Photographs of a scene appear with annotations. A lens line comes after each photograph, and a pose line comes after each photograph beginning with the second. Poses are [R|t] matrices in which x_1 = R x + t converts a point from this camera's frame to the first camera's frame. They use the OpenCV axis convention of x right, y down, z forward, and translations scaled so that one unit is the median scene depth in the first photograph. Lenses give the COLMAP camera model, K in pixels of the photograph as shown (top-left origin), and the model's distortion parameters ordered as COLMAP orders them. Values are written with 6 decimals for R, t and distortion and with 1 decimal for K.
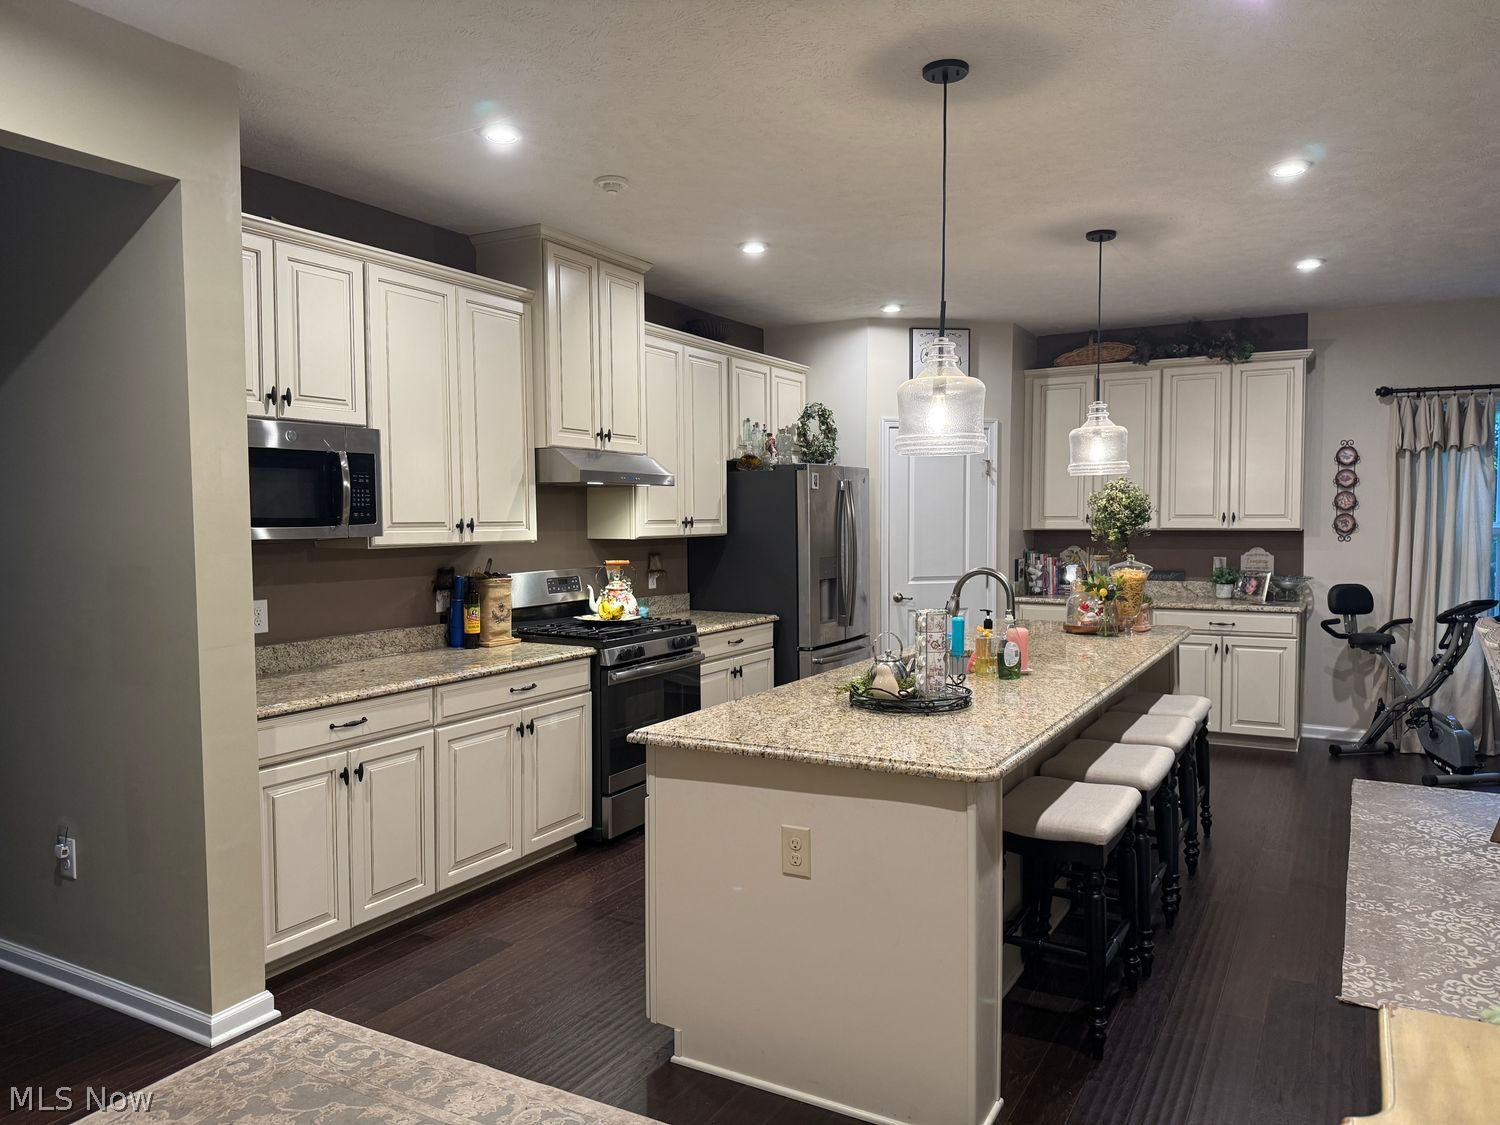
lens RADIAL K [[1055.2, 0, 750.0], [0, 1055.2, 562.5], [0, 0, 1]] dist [0.111206, -0.160657]
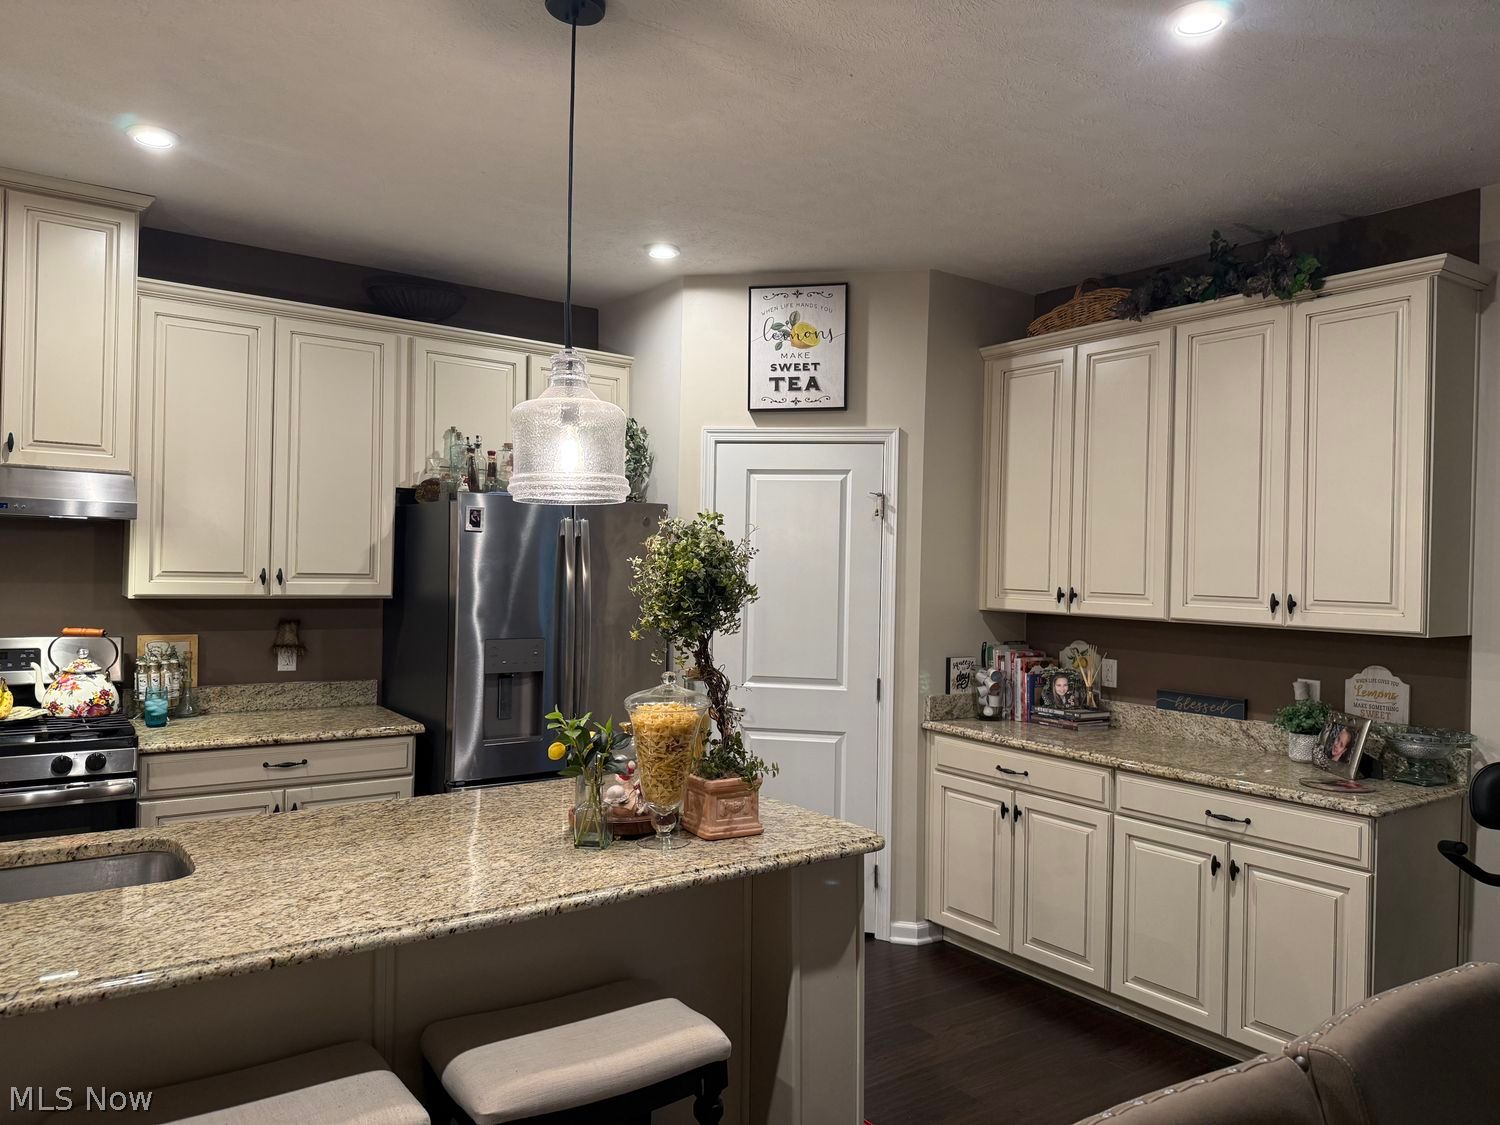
lens RADIAL K [[1055.2, 0, 750.0], [0, 1055.2, 562.5], [0, 0, 1]] dist [0.111206, -0.160657]
pose [[0.906142, 0.024528, -0.422262, 0.447989], [-0.047576, 0.997892, -0.044128, -0.028103], [0.420290, 0.060076, 0.905399, 0.449663]]
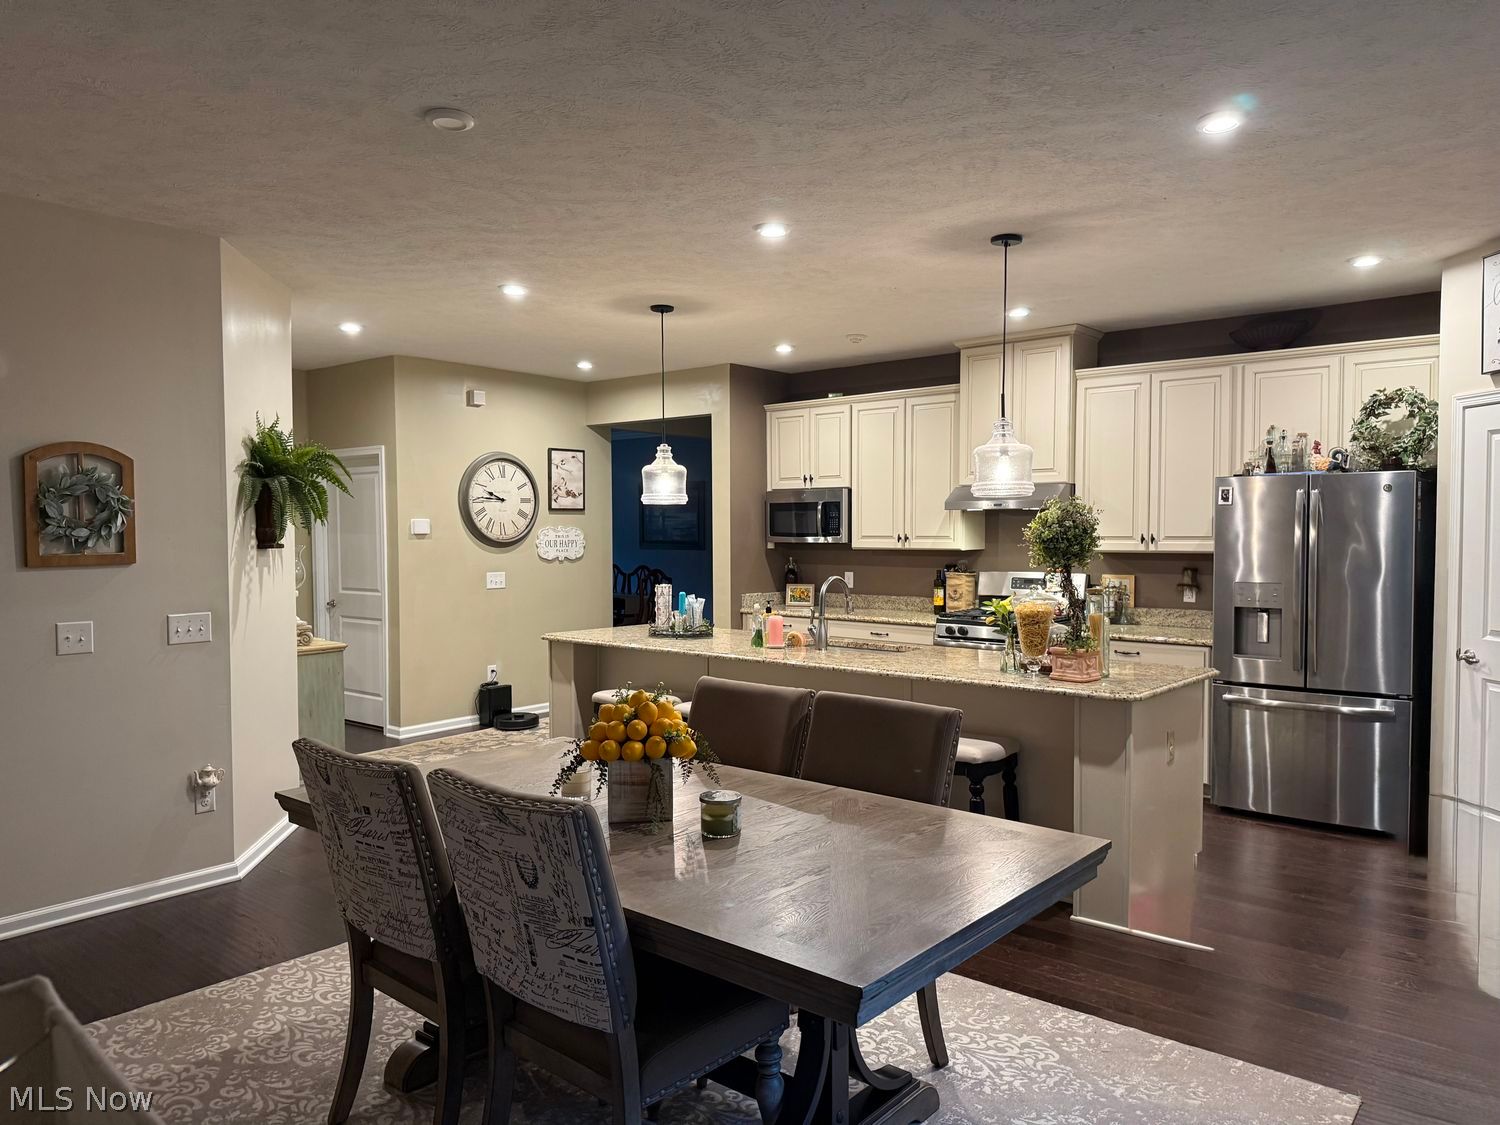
lens RADIAL K [[1055.2, 0, 750.0], [0, 1055.2, 562.5], [0, 0, 1]] dist [0.111206, -0.160657]
pose [[-0.190810, 0.039910, -0.980815, 0.955379], [-0.040509, 0.998002, 0.048490, -0.044881], [0.980791, 0.048984, -0.188812, 0.717076]]
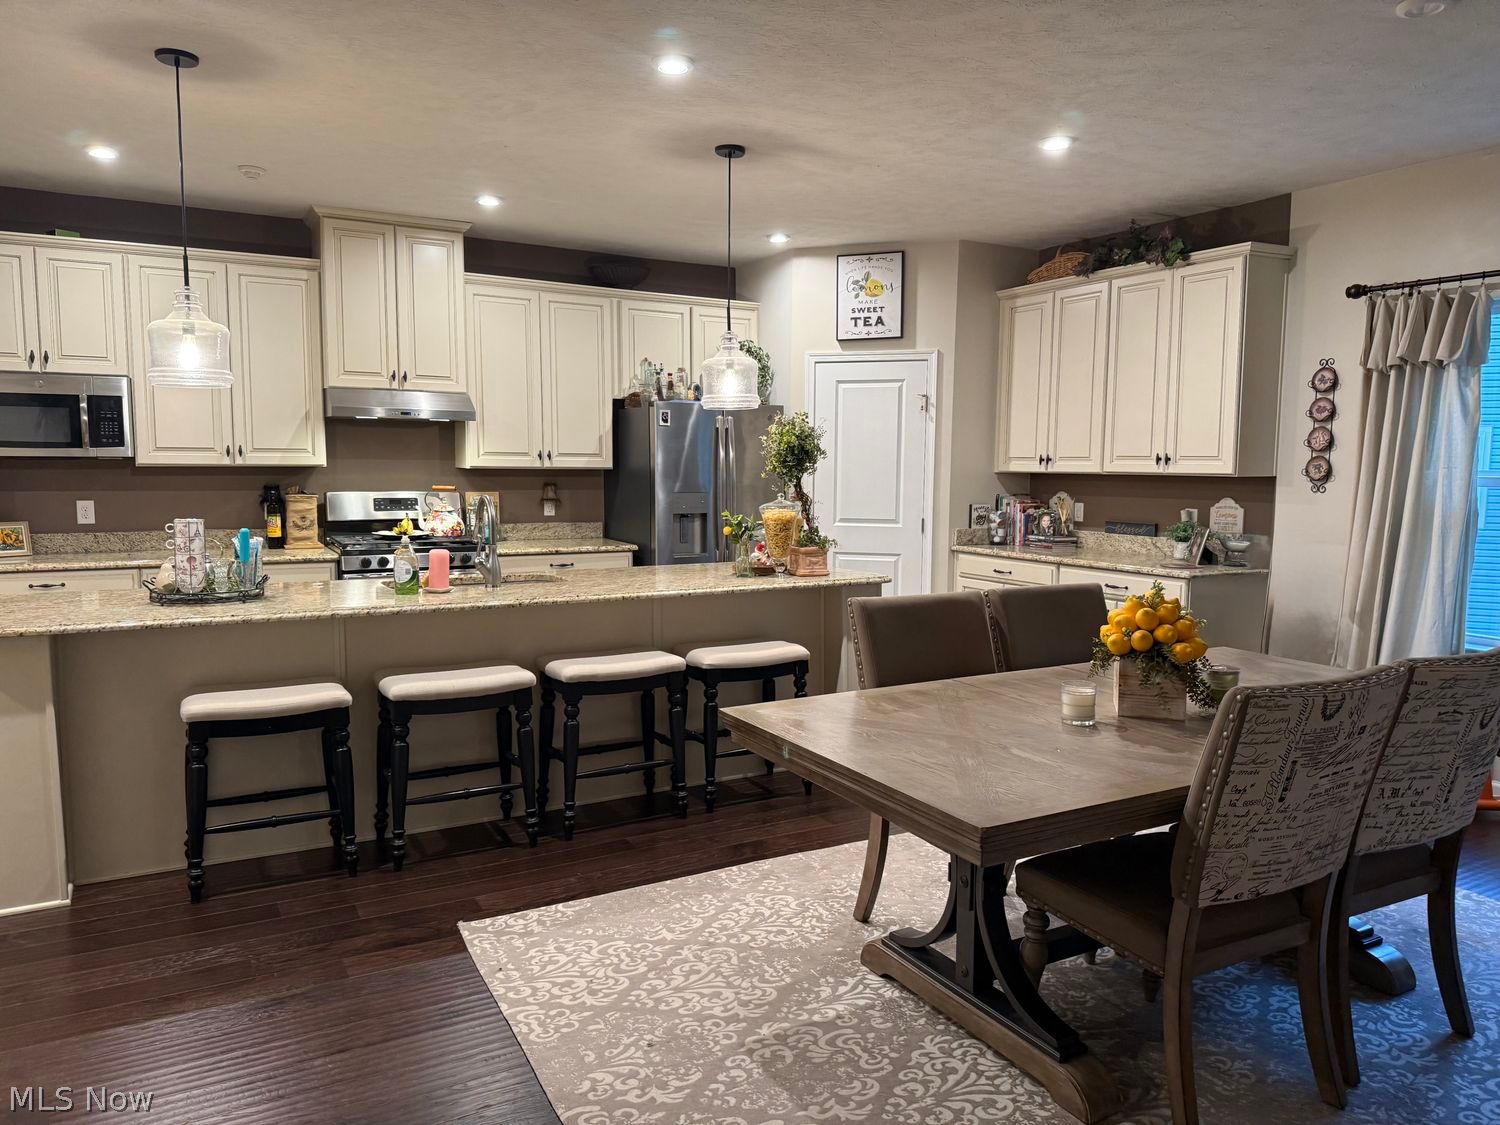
lens RADIAL K [[1043.9, 0, 756.6], [0, 1043.9, 568.6], [0, 0, 1]] dist [0.130374, -0.198588]
pose [[0.852637, 0.066671, -0.518233, 0.628937], [-0.037267, 0.997060, 0.066957, -0.001658], [0.521173, -0.037777, 0.852614, 0.150794]]
